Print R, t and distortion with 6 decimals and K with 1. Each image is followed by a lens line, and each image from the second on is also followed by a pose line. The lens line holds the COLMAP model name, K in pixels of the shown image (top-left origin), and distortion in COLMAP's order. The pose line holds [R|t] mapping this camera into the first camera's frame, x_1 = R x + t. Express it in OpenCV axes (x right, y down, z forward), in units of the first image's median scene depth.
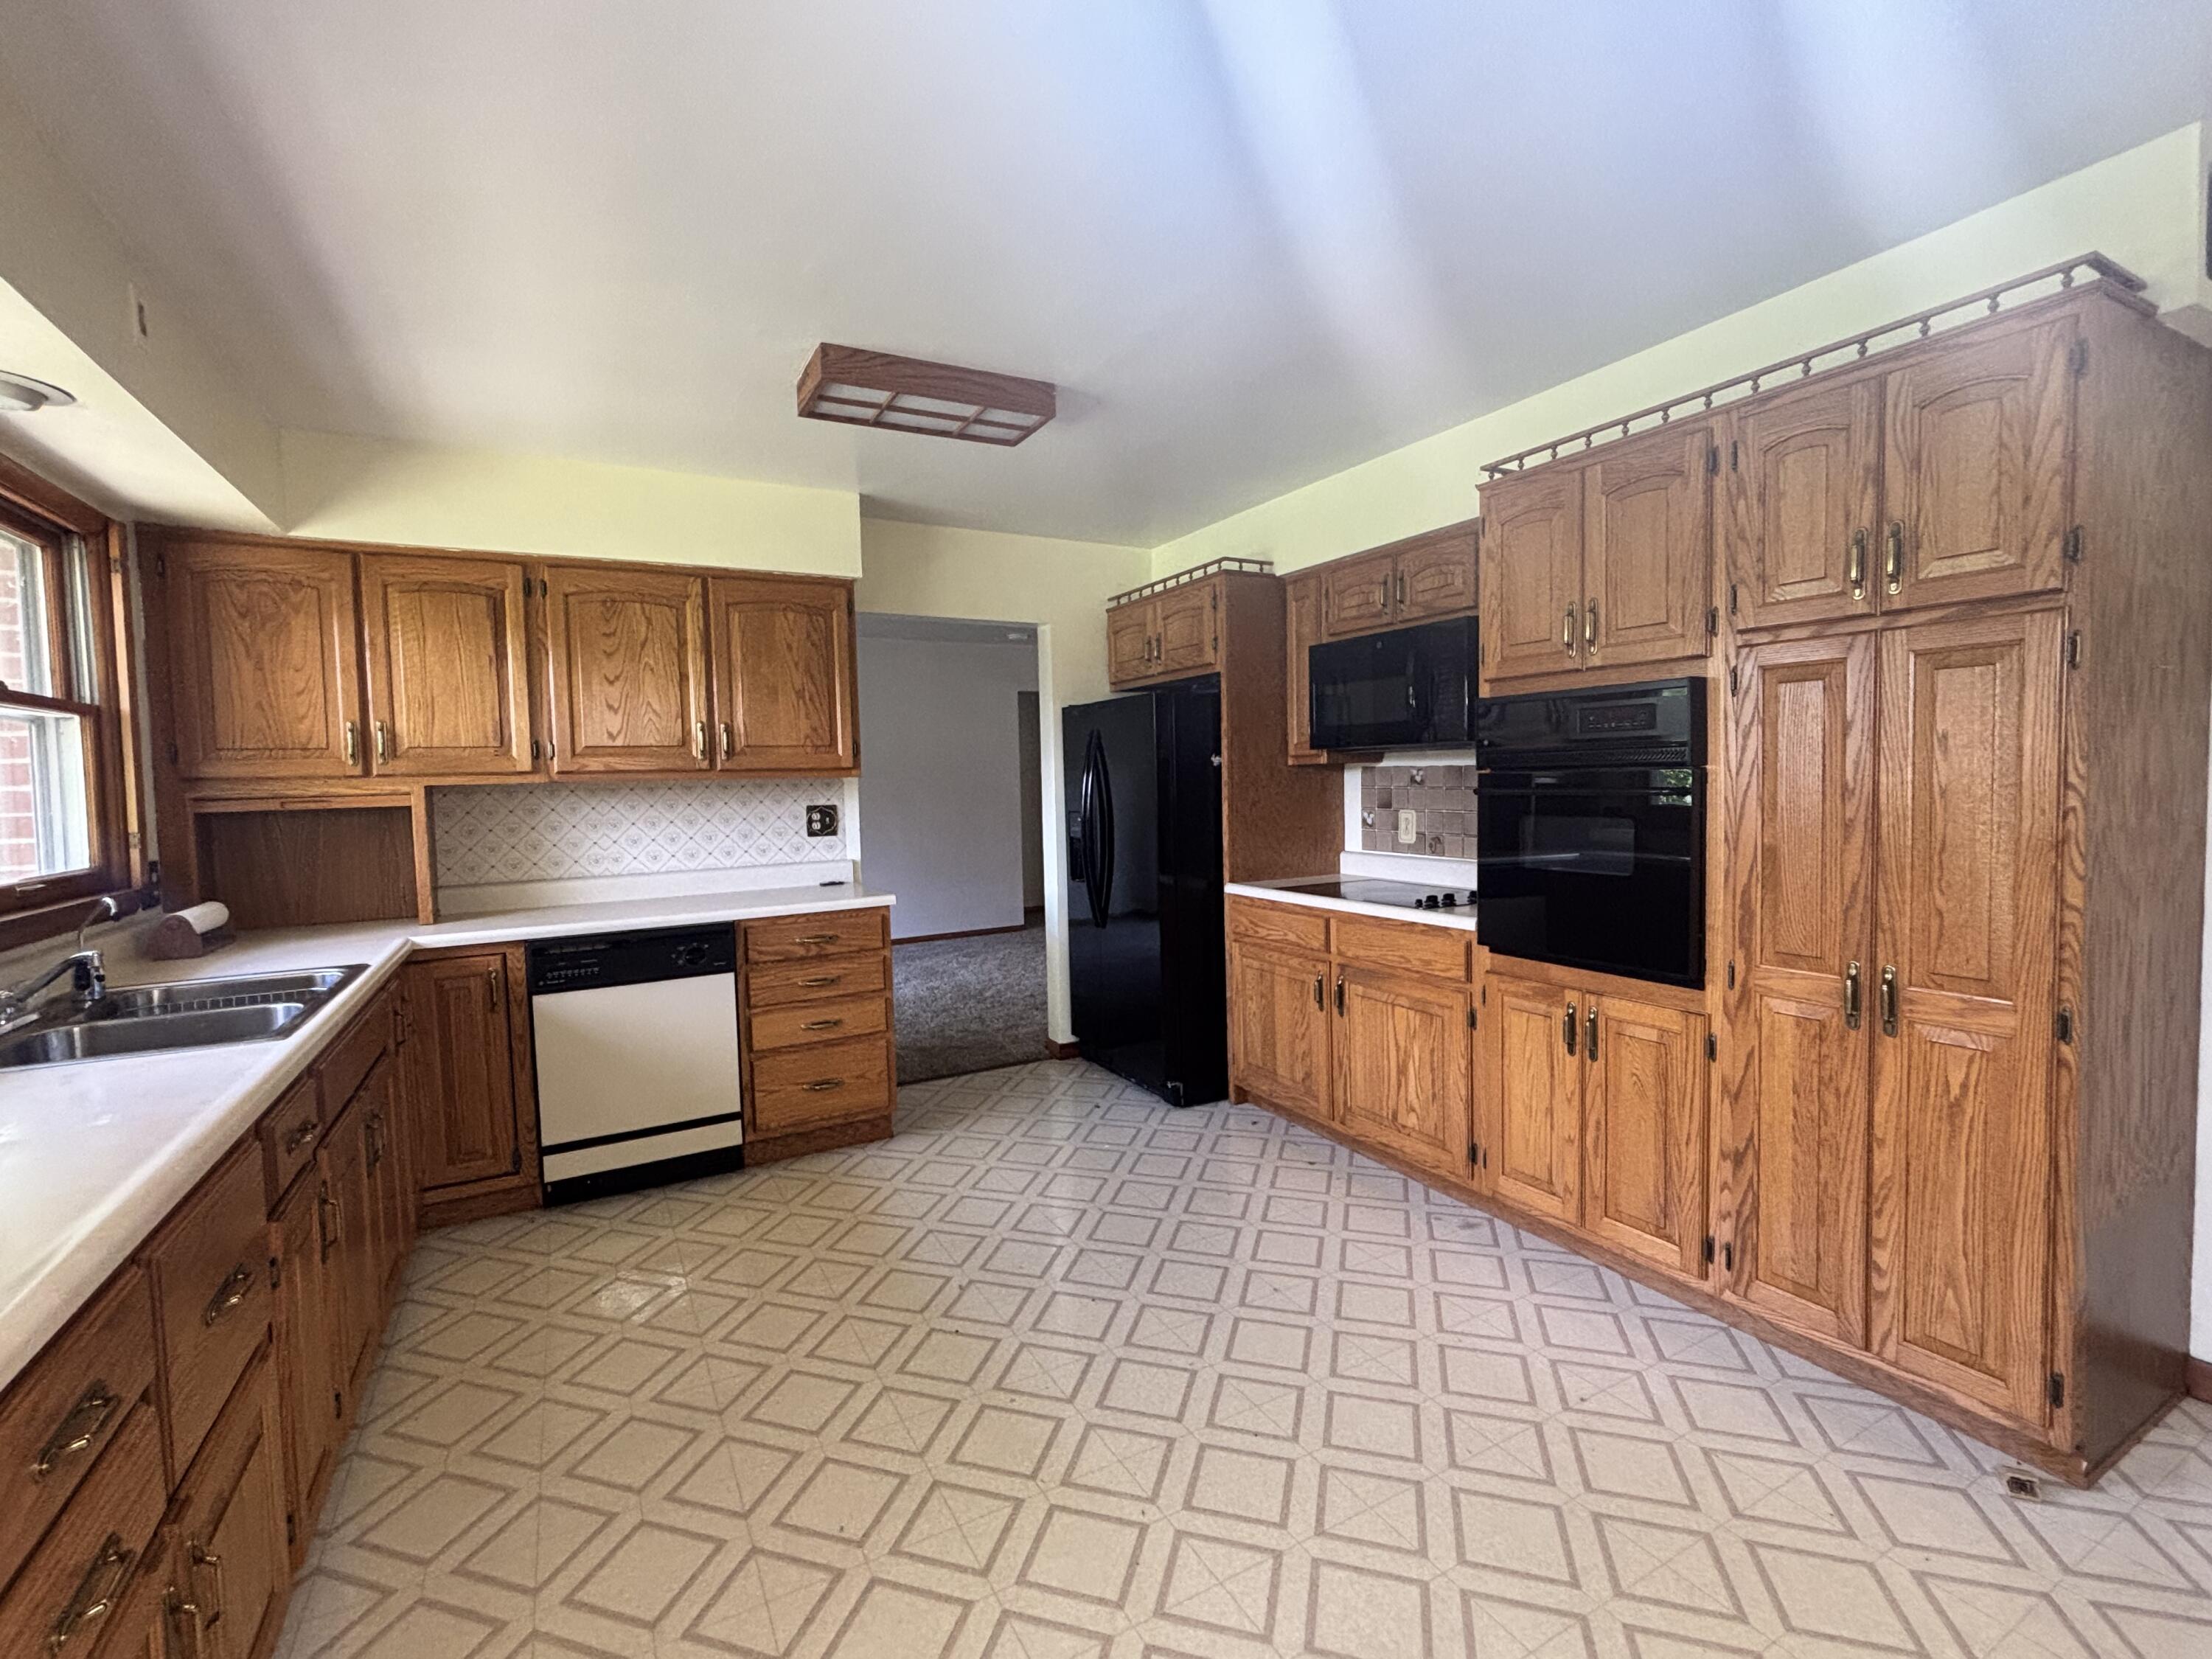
lens RADIAL K [[992.9, 0, 1100.8], [0, 992.9, 832.7], [0, 0, 1]] dist [0.007375, -0.000232]
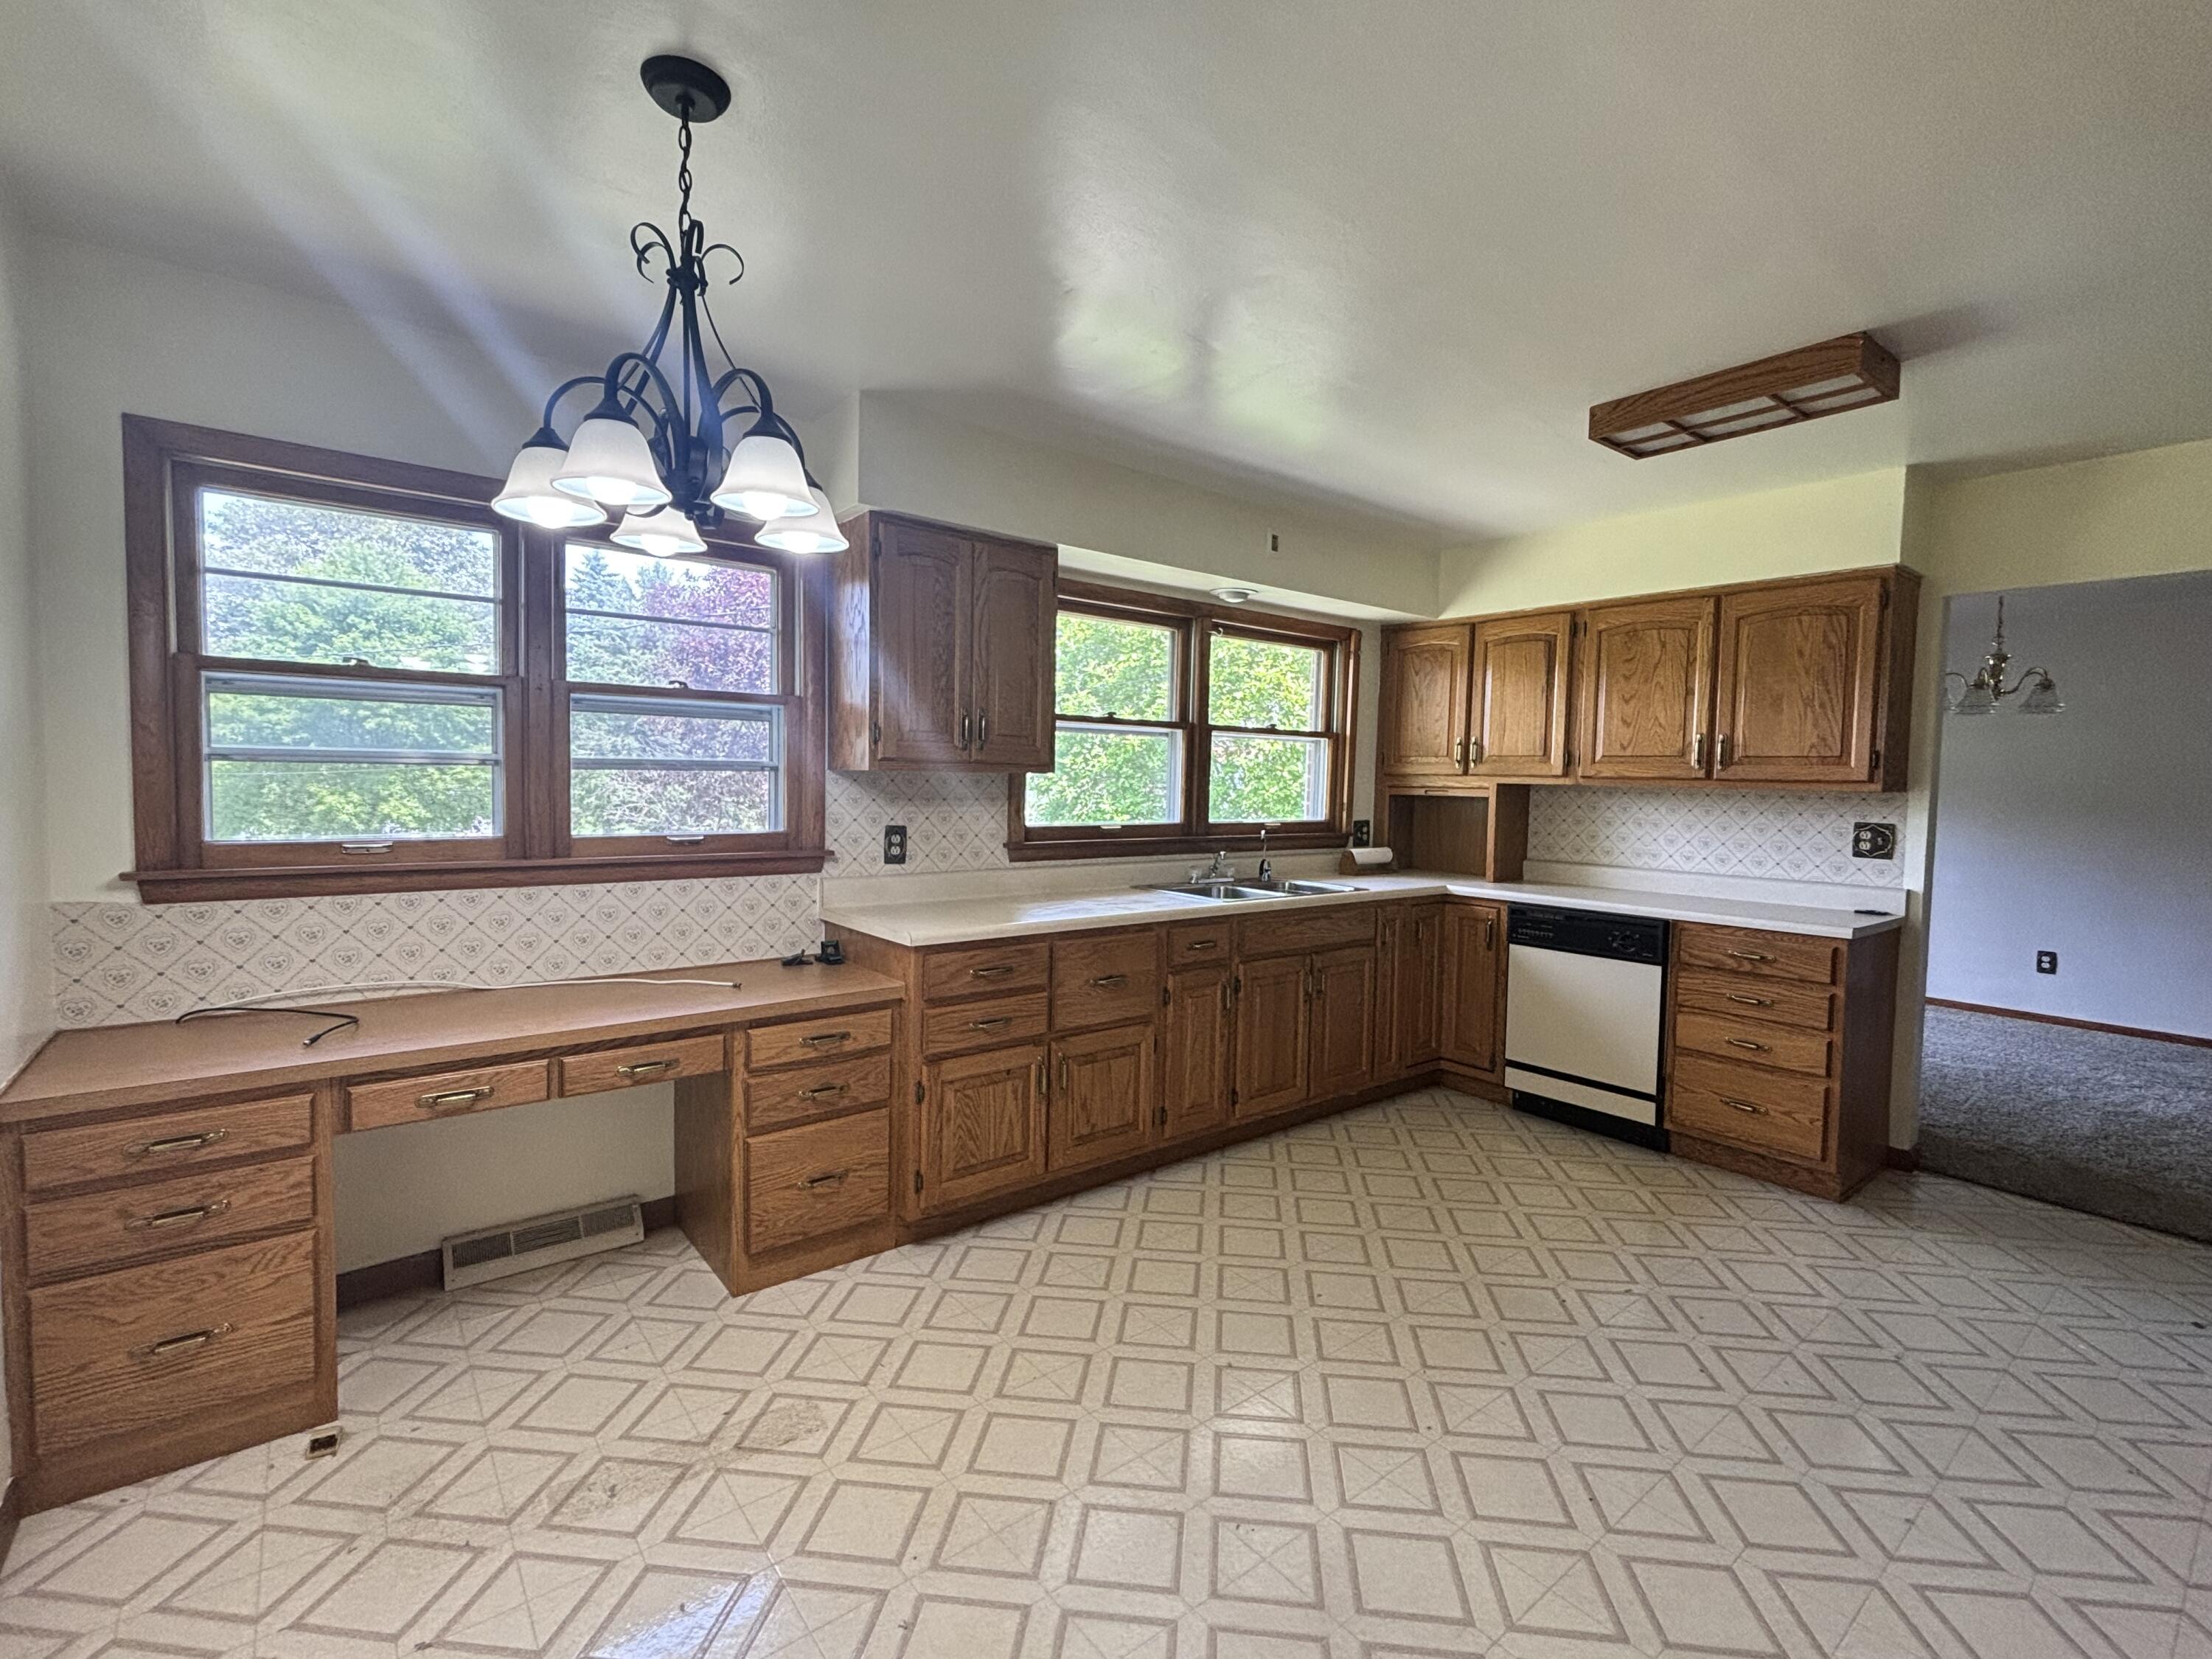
lens RADIAL K [[992.9, 0, 1109.1], [0, 992.9, 827.4], [0, 0, 1]] dist [0.007375, -0.000232]
pose [[0.174237, 0.078400, -0.981578, 0.616253], [-0.085550, 0.994262, 0.064228, -0.029335], [0.980981, 0.072783, 0.179944, 0.222473]]
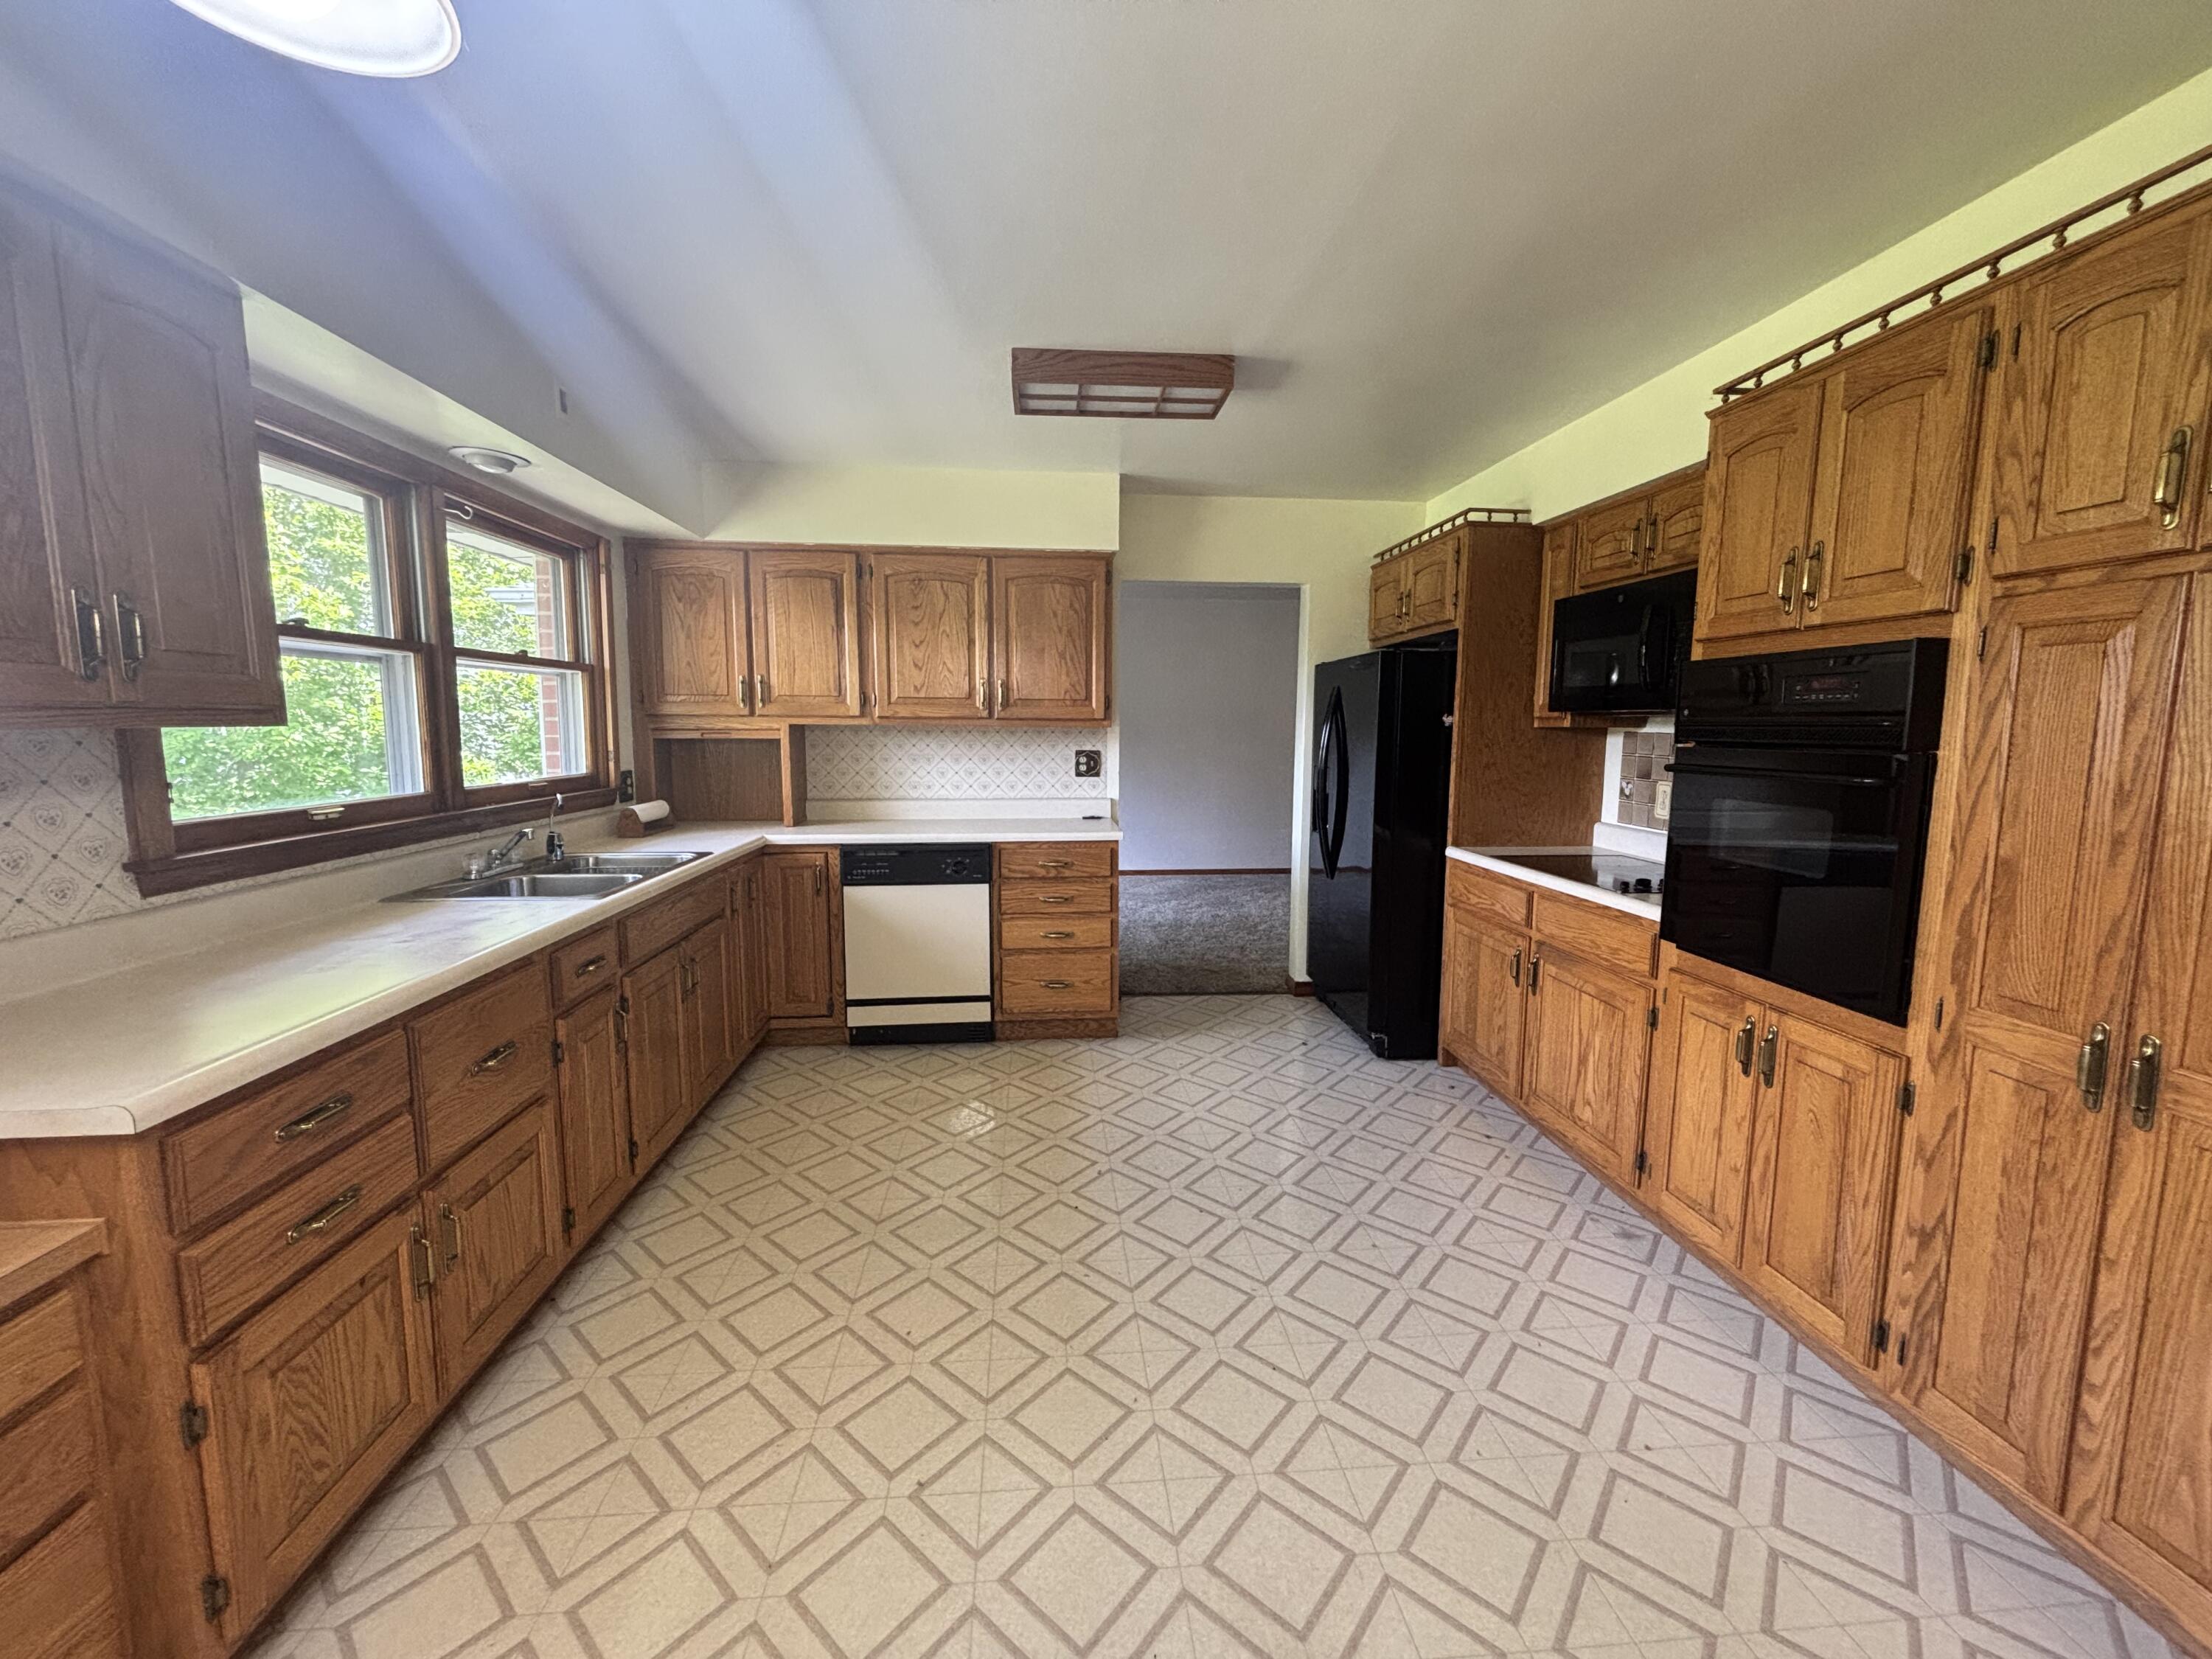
lens RADIAL K [[897.3, 0, 1103.5], [0, 897.3, 831.4], [0, 0, 1]] dist [0.011903, -0.002129]
pose [[0.913962, 0.077807, -0.398270, 0.211600], [-0.051593, 0.995762, 0.076136, -0.017409], [0.402506, -0.049038, 0.914103, 0.051676]]
